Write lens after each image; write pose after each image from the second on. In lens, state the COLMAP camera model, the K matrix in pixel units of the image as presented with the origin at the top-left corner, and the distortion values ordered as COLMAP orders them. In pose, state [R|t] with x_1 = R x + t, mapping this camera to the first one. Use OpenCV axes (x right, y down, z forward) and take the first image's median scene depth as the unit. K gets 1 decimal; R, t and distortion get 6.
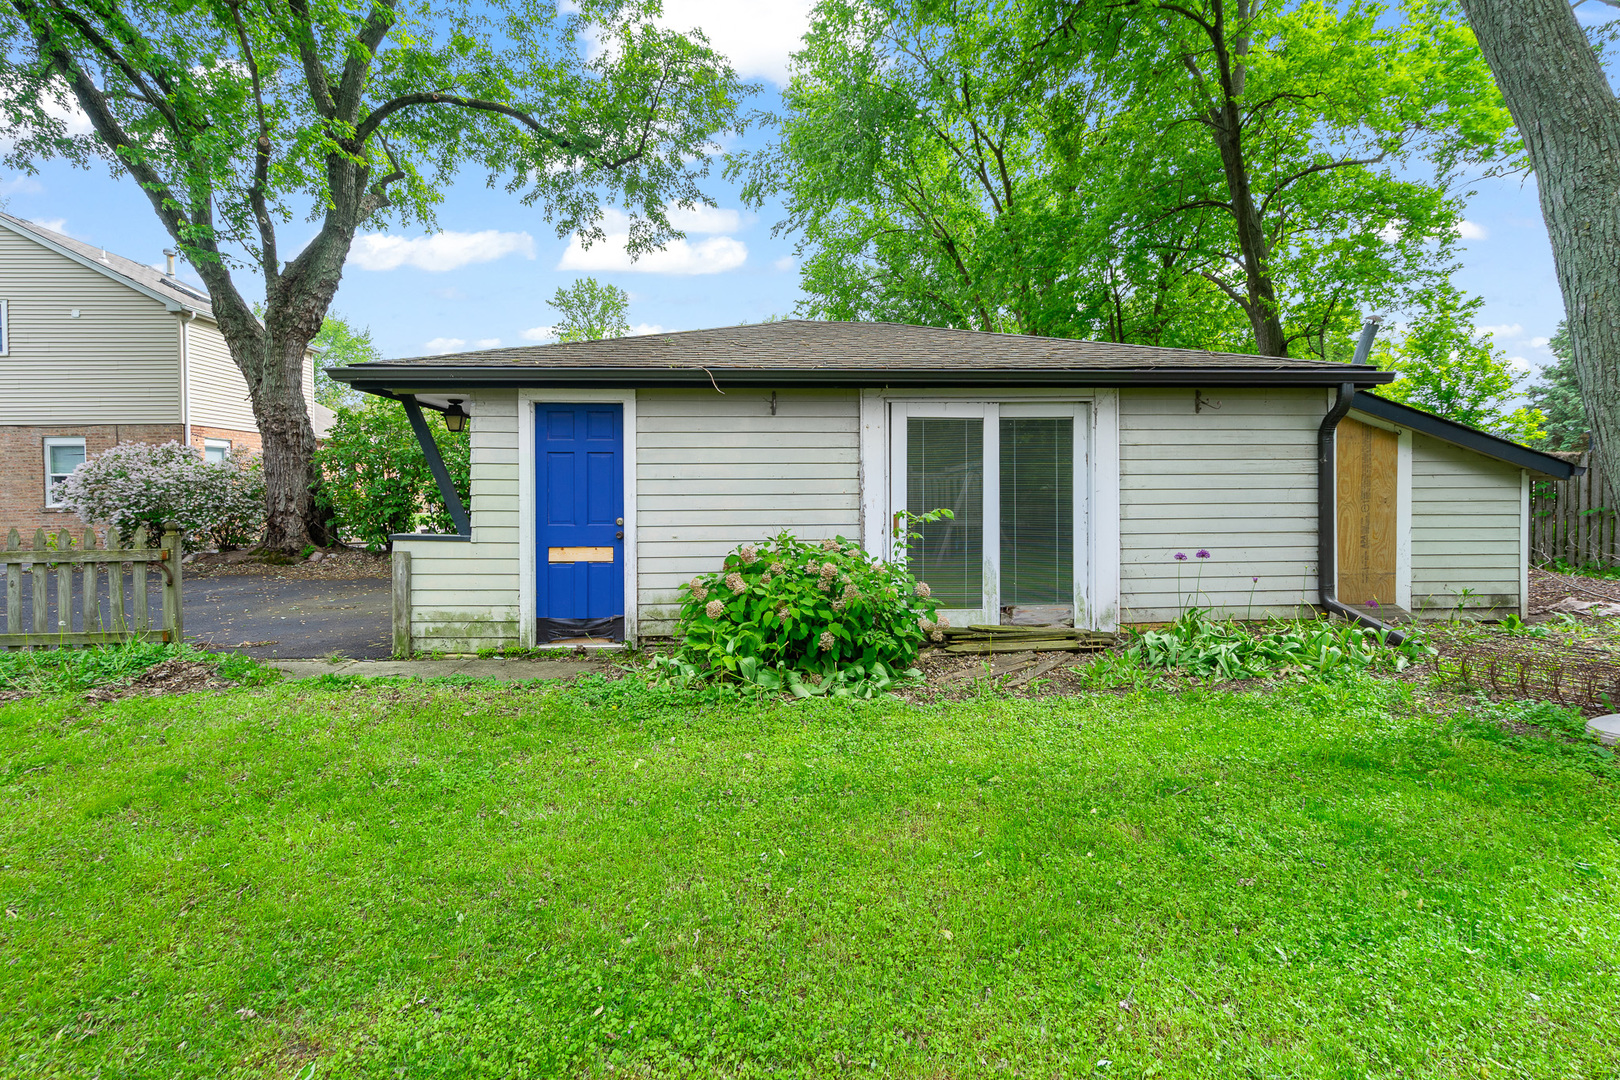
lens RADIAL K [[746.4, 0, 807.6], [0, 746.4, 495.5], [0, 0, 1]] dist [0.020297, 0.000083]
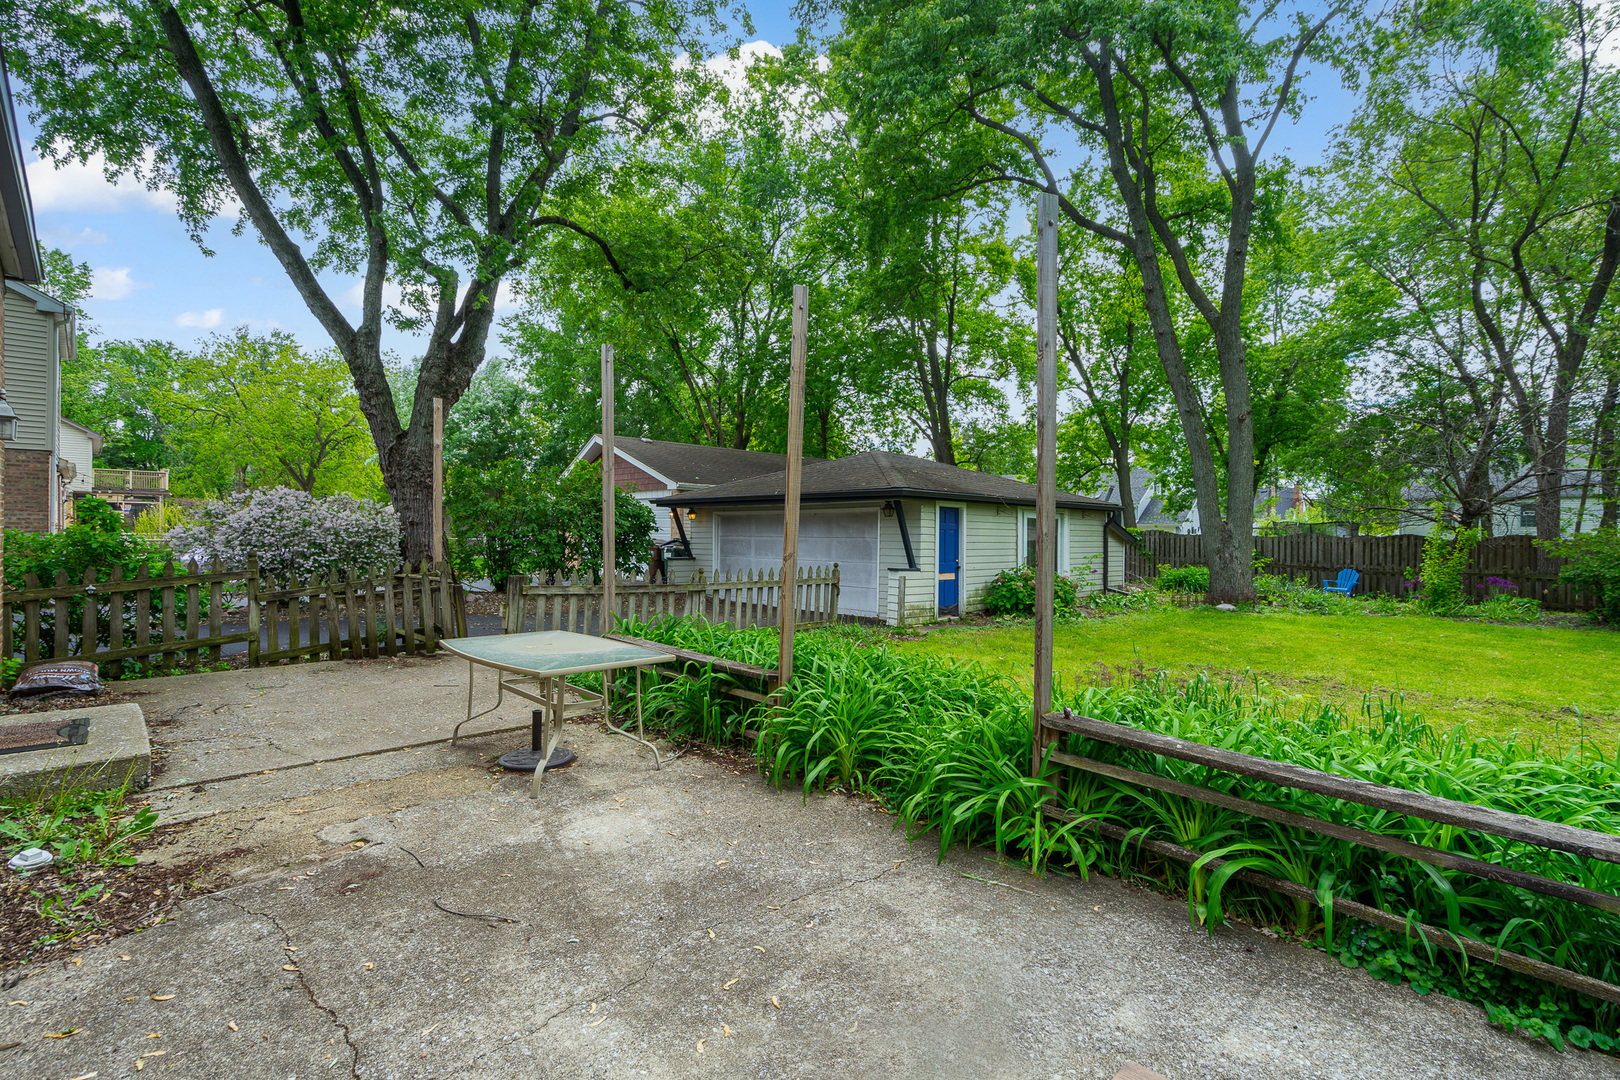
lens RADIAL K [[736.4, 0, 826.8], [0, 736.4, 532.8], [0, 0, 1]] dist [0.001391, 0.000526]
pose [[0.747546, 0.016557, 0.664003, -1.948755], [-0.010530, 0.999859, -0.013076, -0.016239], [-0.664126, 0.002783, 0.747615, -0.365046]]
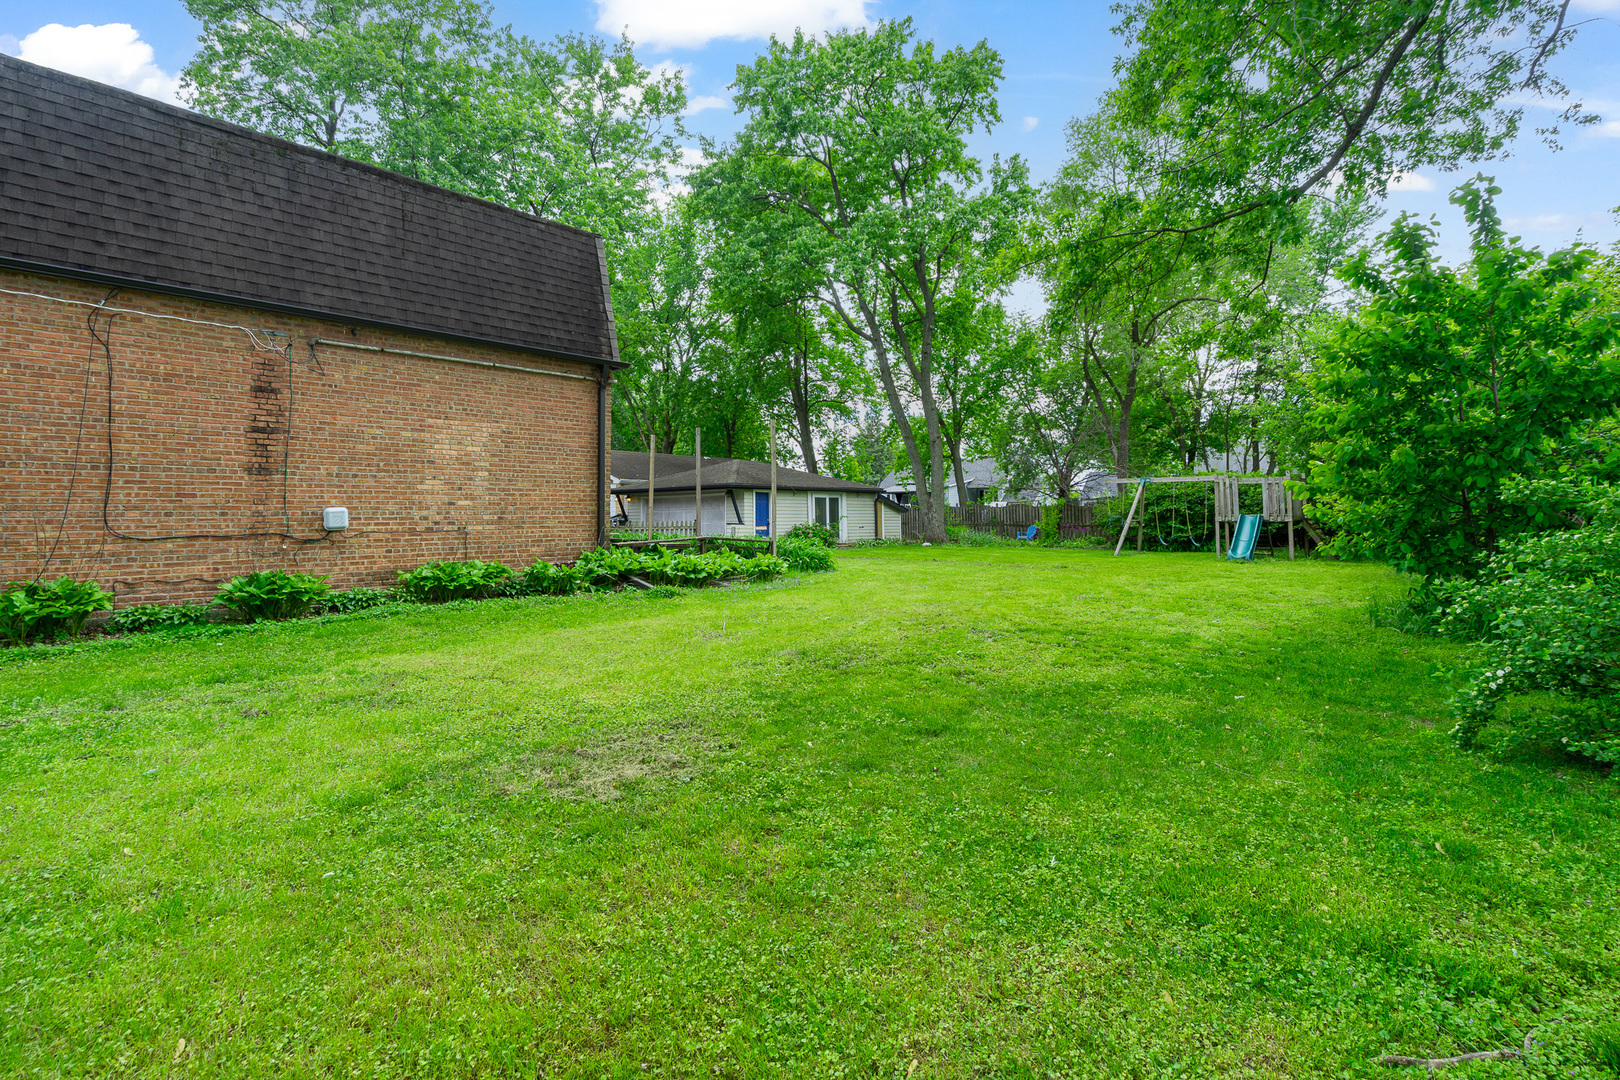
lens RADIAL K [[731.9, 0, 810.9], [0, 731.9, 482.1], [0, 0, 1]] dist [0.009591, 0.000083]
pose [[0.710581, 0.037531, 0.702613, -2.941212], [0.008803, 0.998024, -0.062213, 0.078113], [-0.703560, 0.050392, 0.708847, -2.076763]]
